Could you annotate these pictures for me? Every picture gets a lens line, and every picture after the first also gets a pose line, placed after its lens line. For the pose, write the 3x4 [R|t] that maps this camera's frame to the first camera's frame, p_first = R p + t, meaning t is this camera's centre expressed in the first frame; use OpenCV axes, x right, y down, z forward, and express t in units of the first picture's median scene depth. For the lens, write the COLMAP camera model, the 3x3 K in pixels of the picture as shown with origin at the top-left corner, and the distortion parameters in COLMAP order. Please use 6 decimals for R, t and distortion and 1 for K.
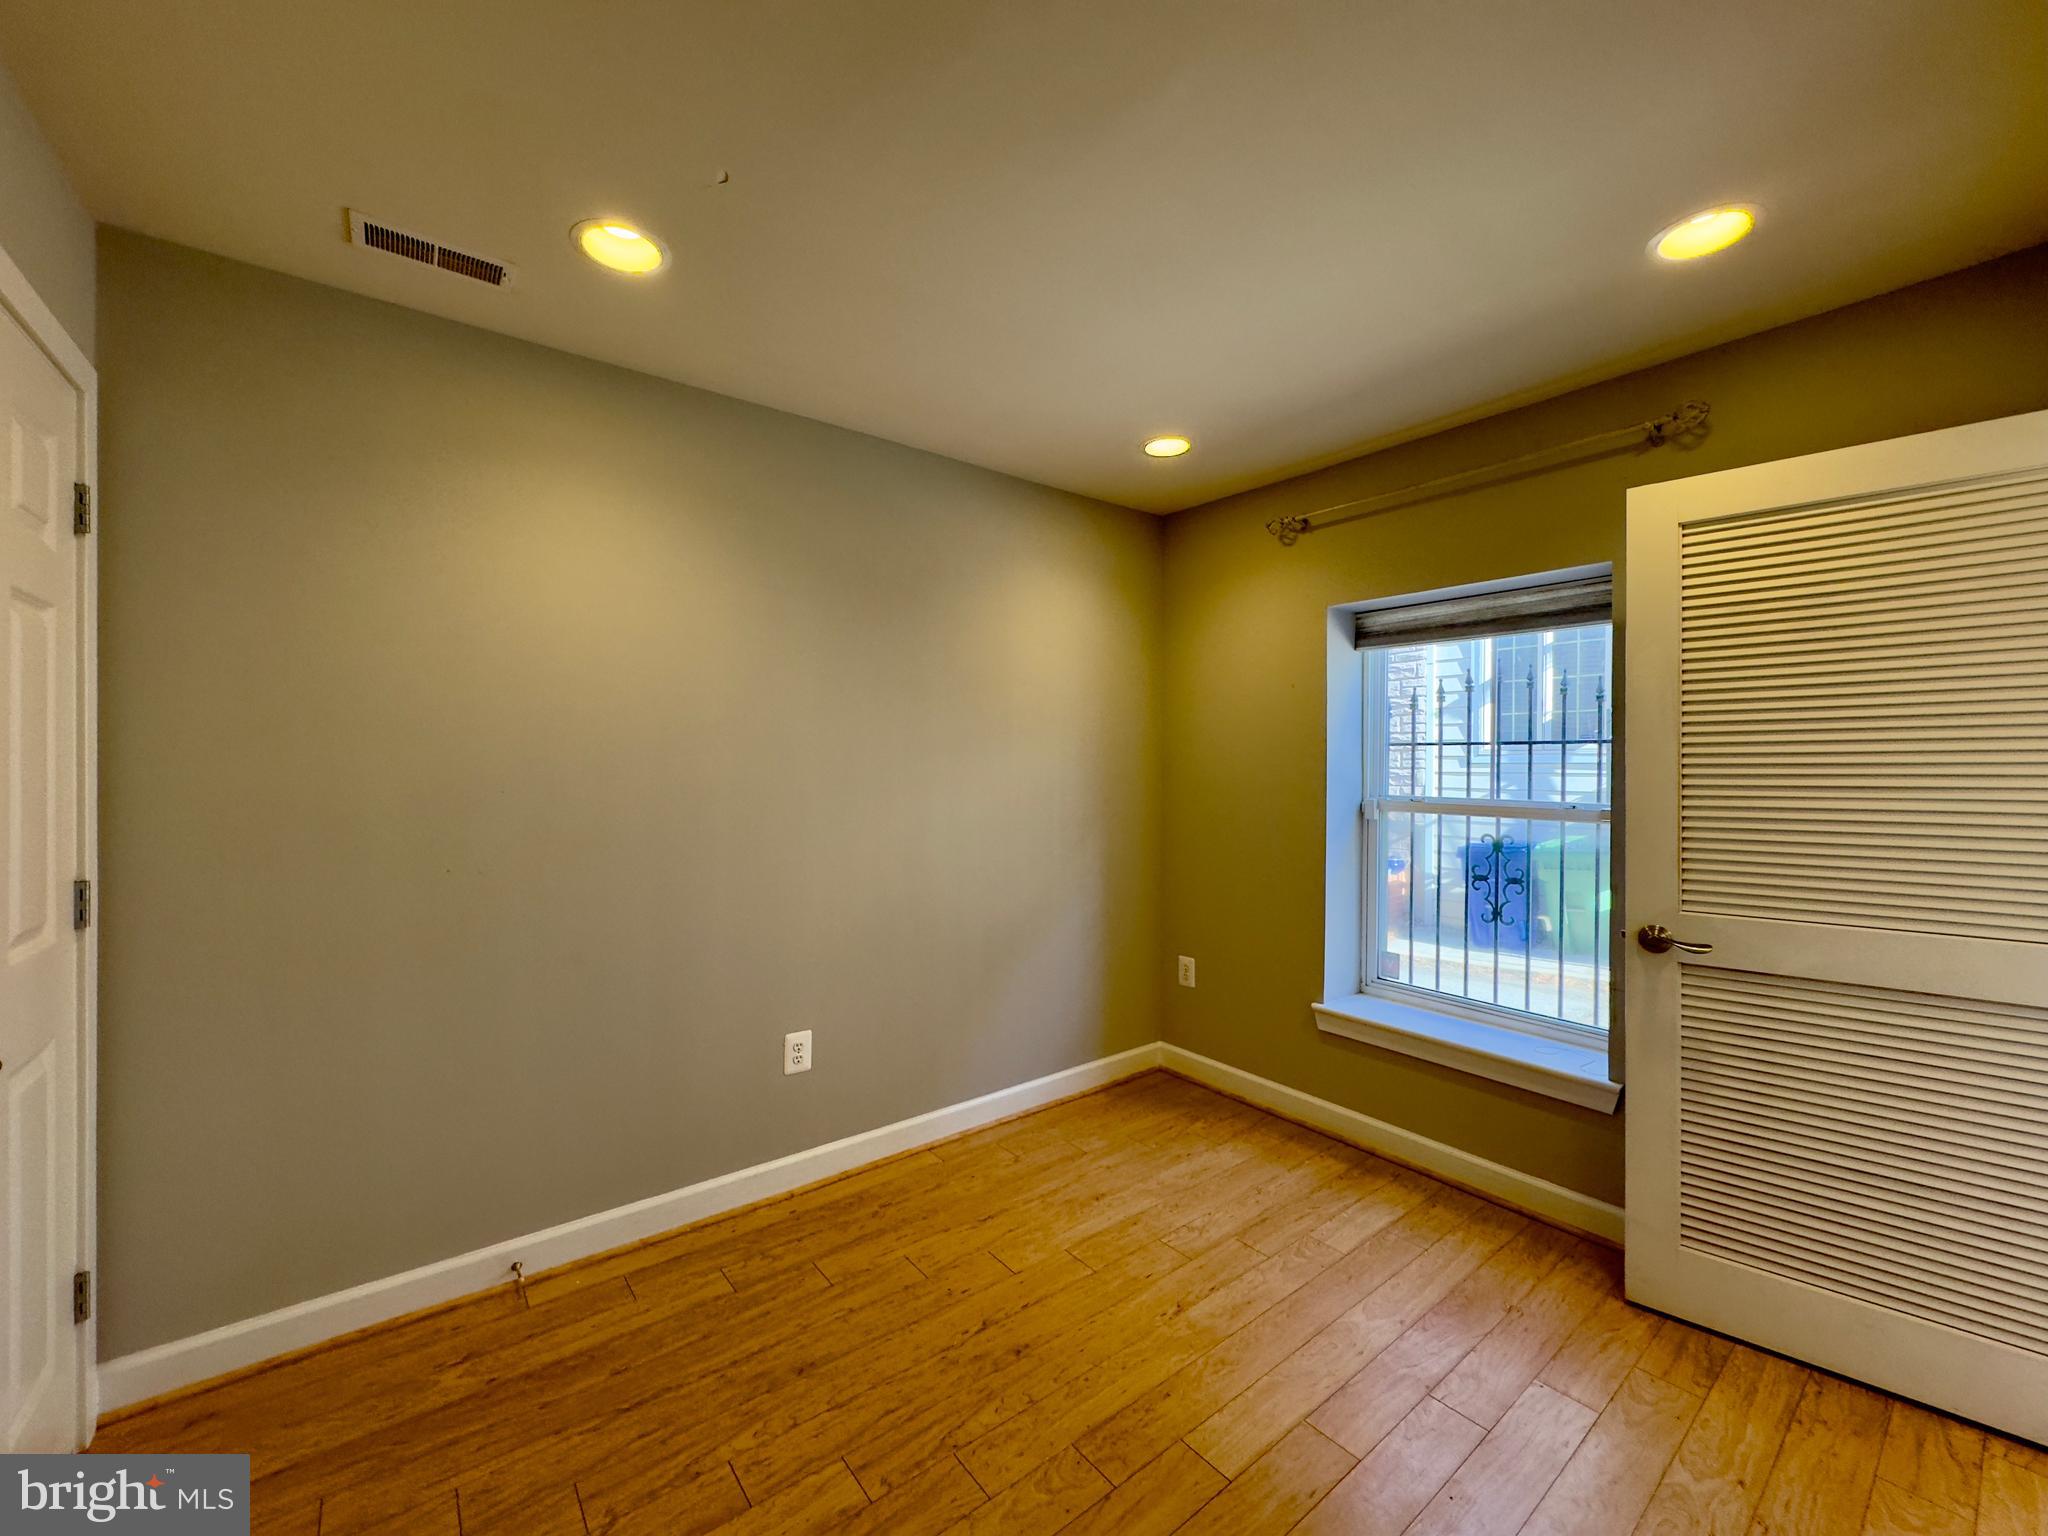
lens RADIAL K [[808.7, 0, 1024.0], [0, 808.7, 768.0], [0, 0, 1]] dist [0.012705, 0.000084]
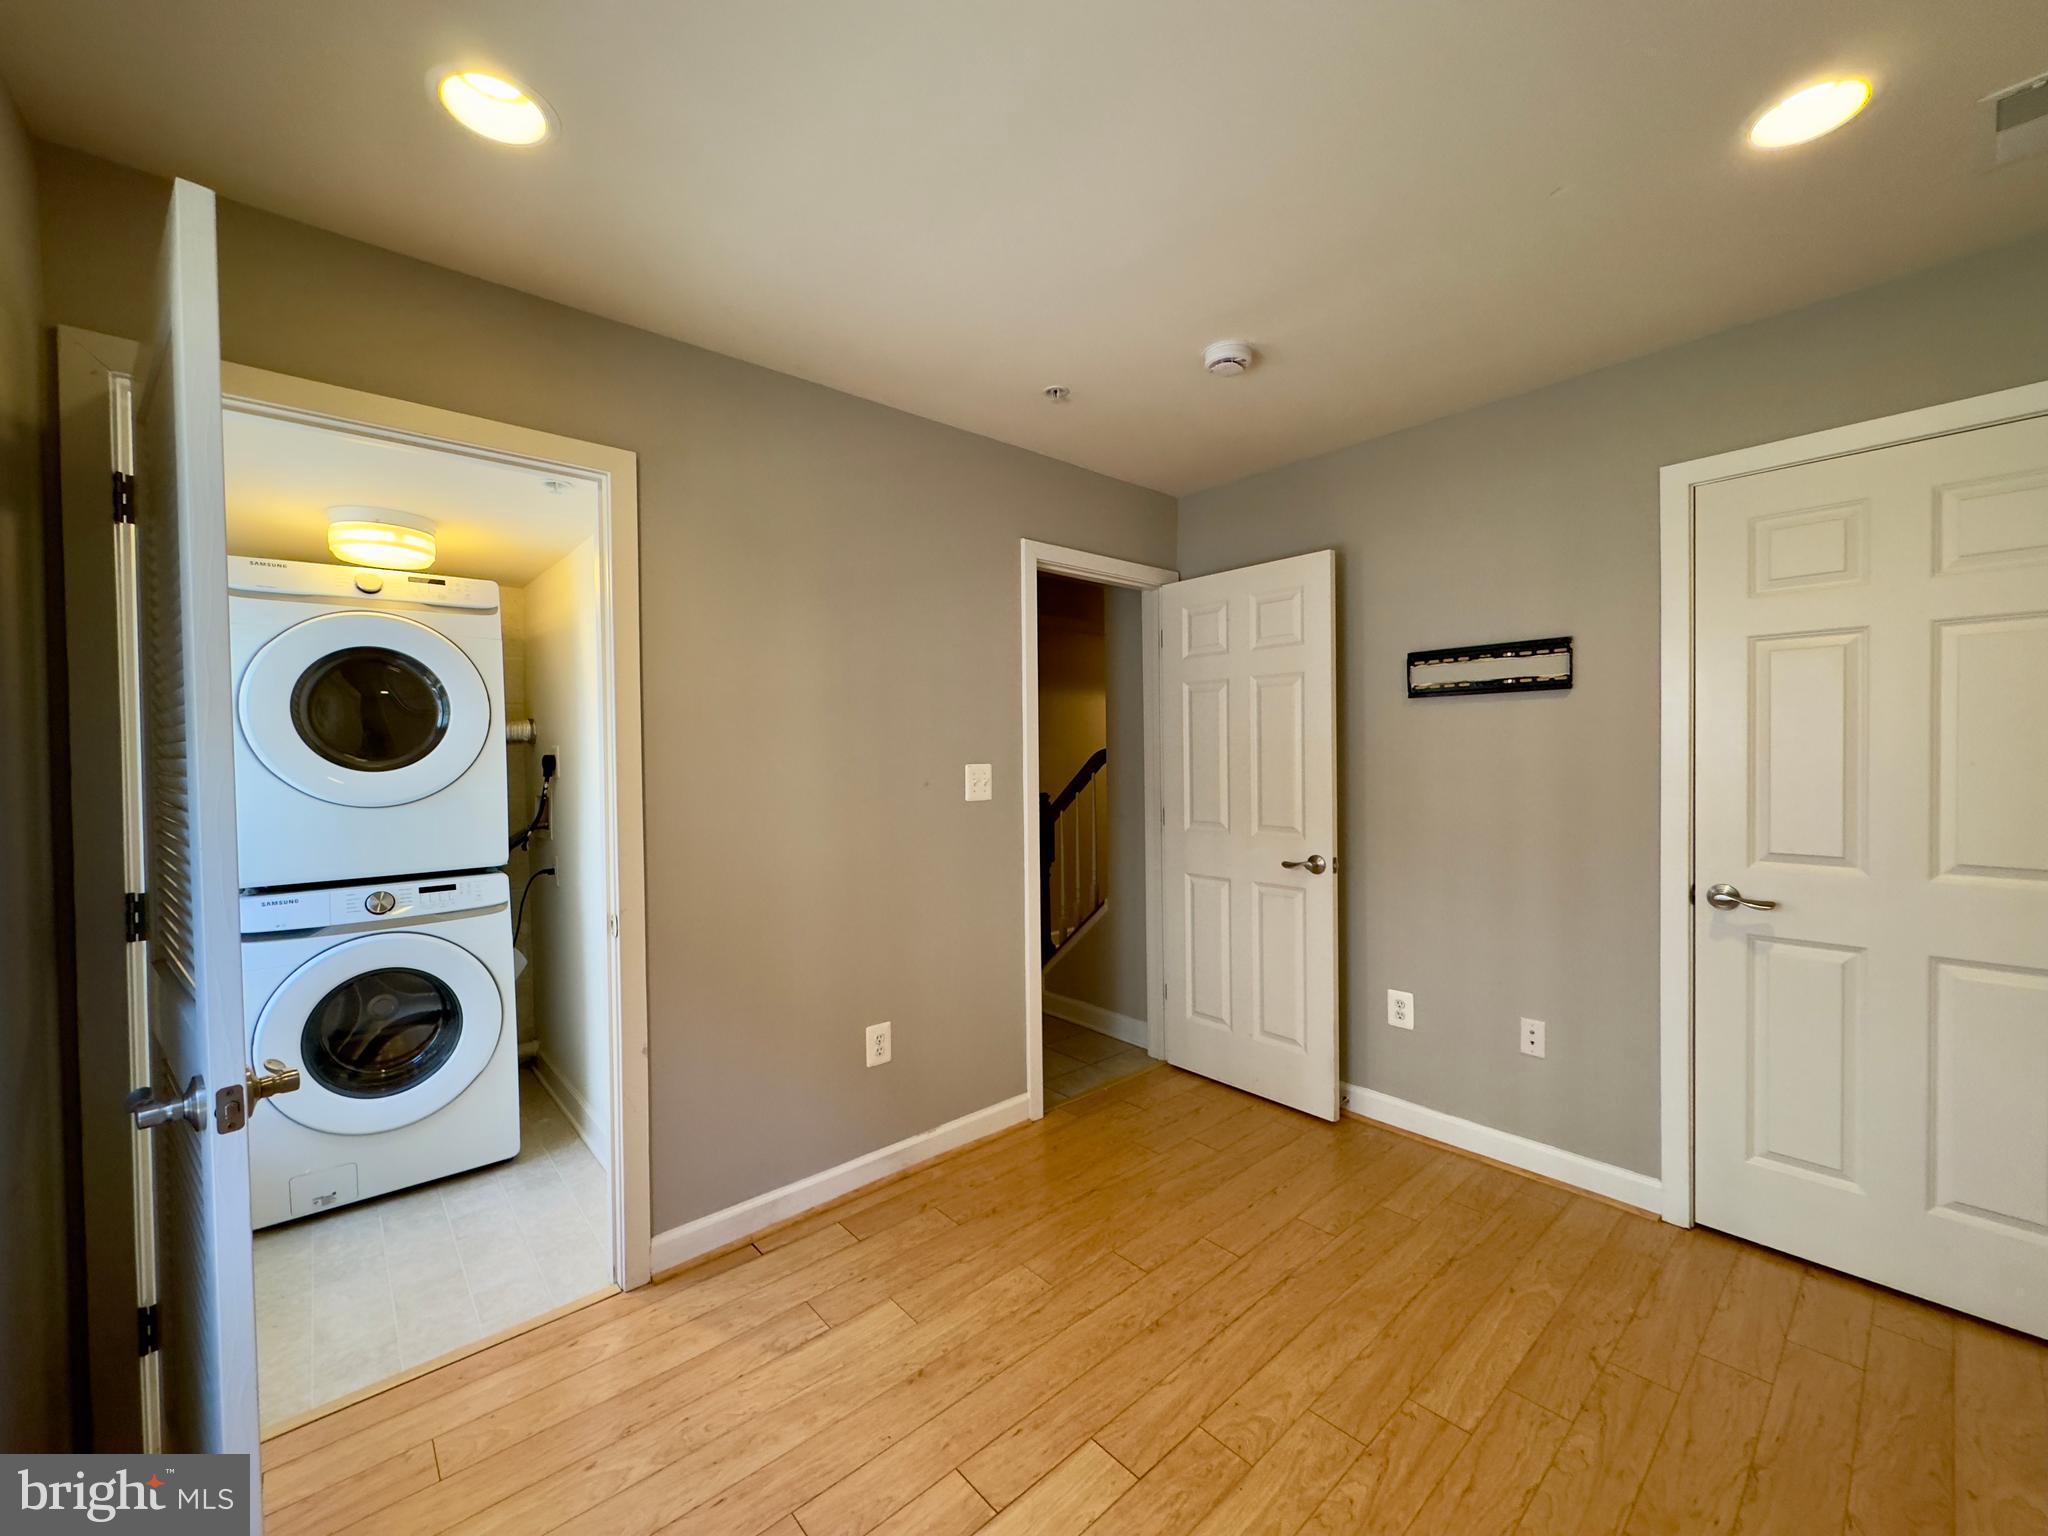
lens RADIAL K [[808.7, 0, 1024.0], [0, 808.7, 768.0], [0, 0, 1]] dist [0.012705, 0.000084]
pose [[-0.998573, 0.004718, -0.053192, 0.381183], [0.003428, 0.999699, 0.024308, -0.006264], [0.053291, 0.024091, -0.998288, 1.969753]]
